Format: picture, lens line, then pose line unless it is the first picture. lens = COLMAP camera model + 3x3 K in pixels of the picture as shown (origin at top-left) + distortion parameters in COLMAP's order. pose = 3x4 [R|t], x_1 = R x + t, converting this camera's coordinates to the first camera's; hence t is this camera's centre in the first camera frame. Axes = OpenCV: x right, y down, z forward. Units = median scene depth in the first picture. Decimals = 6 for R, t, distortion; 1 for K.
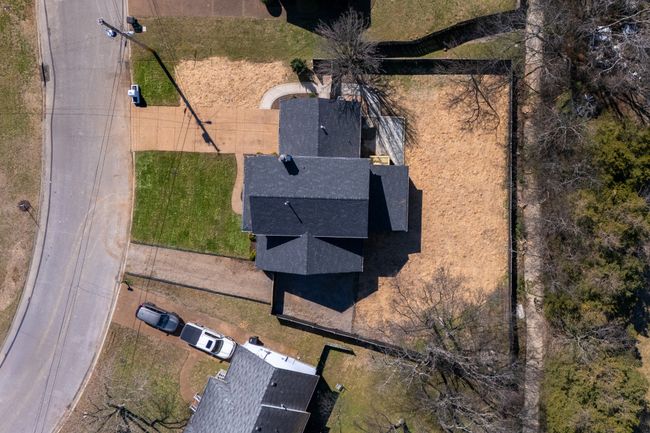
lens RADIAL K [[584.2, 0, 325.0], [0, 584.2, 216.5], [0, 0, 1]] dist [0.073126, -0.003697]
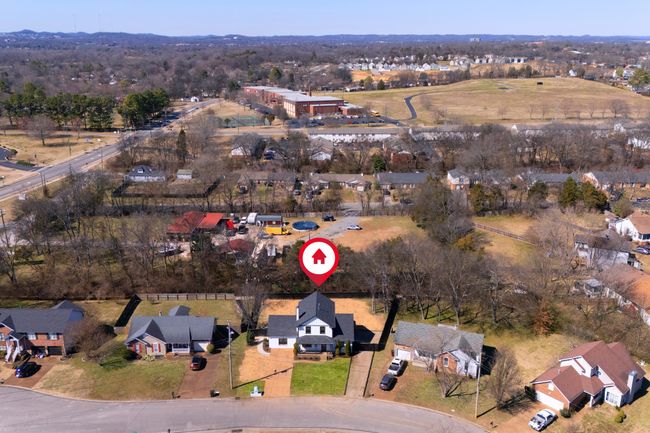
lens RADIAL K [[584.2, 0, 325.0], [0, 584.2, 216.5], [0, 0, 1]] dist [0.073126, -0.003697]
pose [[-0.018723, -0.317924, 0.947931, -1.740681], [0.999813, -0.001309, 0.019309, -0.043724], [-0.004898, 0.948115, 0.317889, -0.008493]]
